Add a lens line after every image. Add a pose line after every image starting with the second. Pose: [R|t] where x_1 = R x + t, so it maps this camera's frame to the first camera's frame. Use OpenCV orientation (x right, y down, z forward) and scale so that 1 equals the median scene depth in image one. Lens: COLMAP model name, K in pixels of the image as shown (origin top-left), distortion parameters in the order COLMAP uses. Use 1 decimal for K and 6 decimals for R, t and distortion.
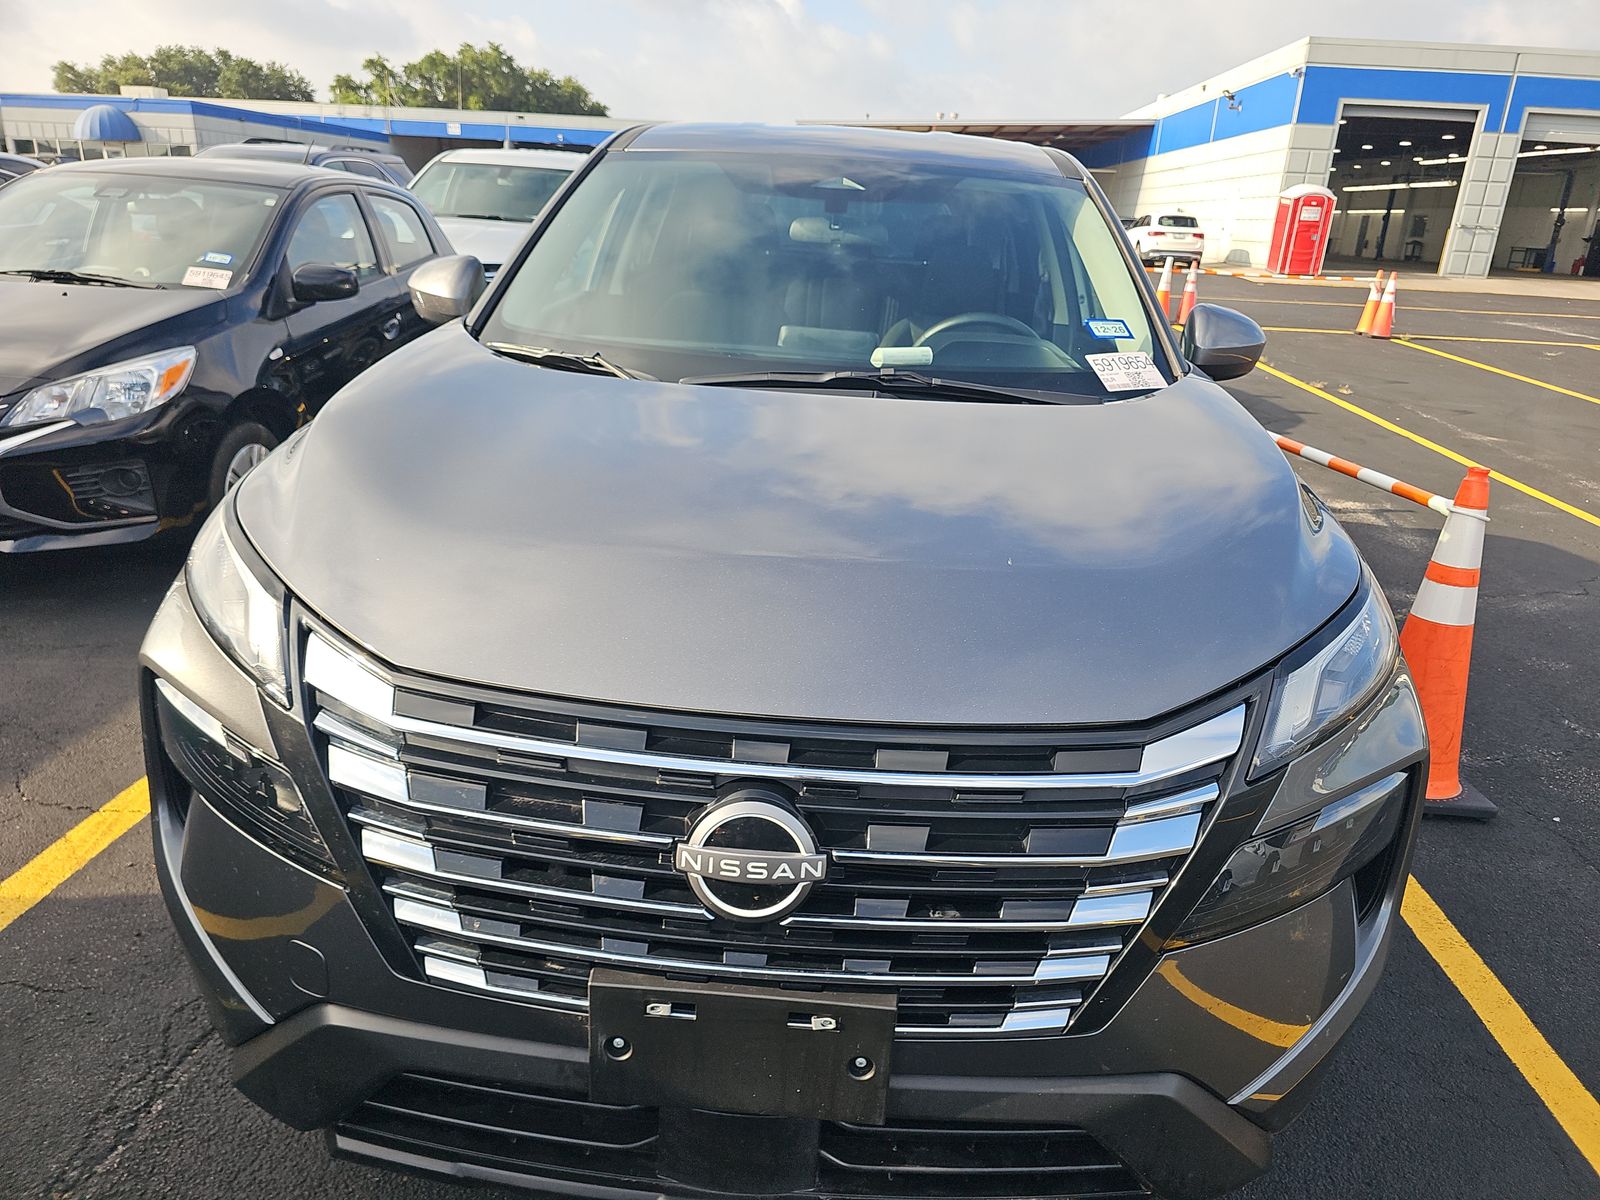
lens RADIAL K [[1095.9, 0, 797.6], [0, 1095.9, 610.0], [0, 0, 1]] dist [0.001568, -0.009123]
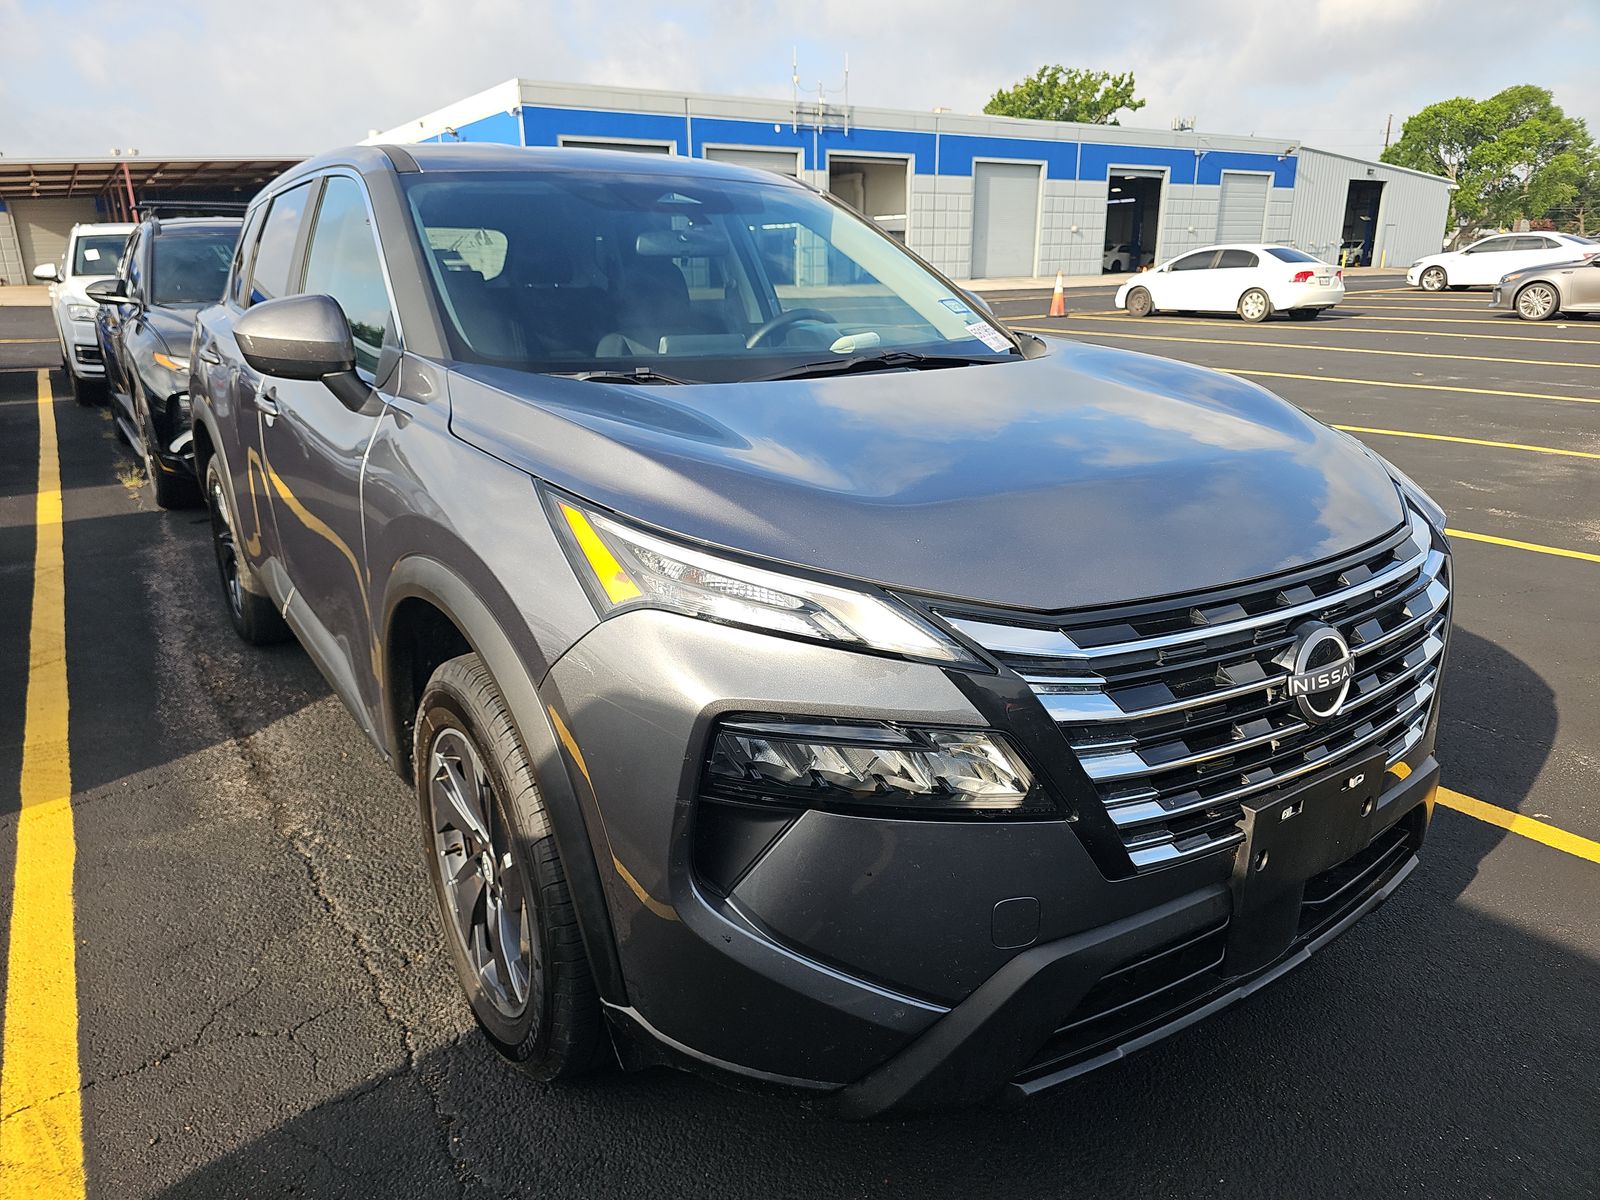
lens RADIAL K [[1095.9, 0, 791.0], [0, 1095.9, 589.5], [0, 0, 1]] dist [0.001568, -0.009123]
pose [[0.790075, -0.226822, 0.569503, -1.203246], [0.251712, 0.967133, 0.035988, -0.075044], [-0.558948, 0.114918, 0.821201, 0.238956]]
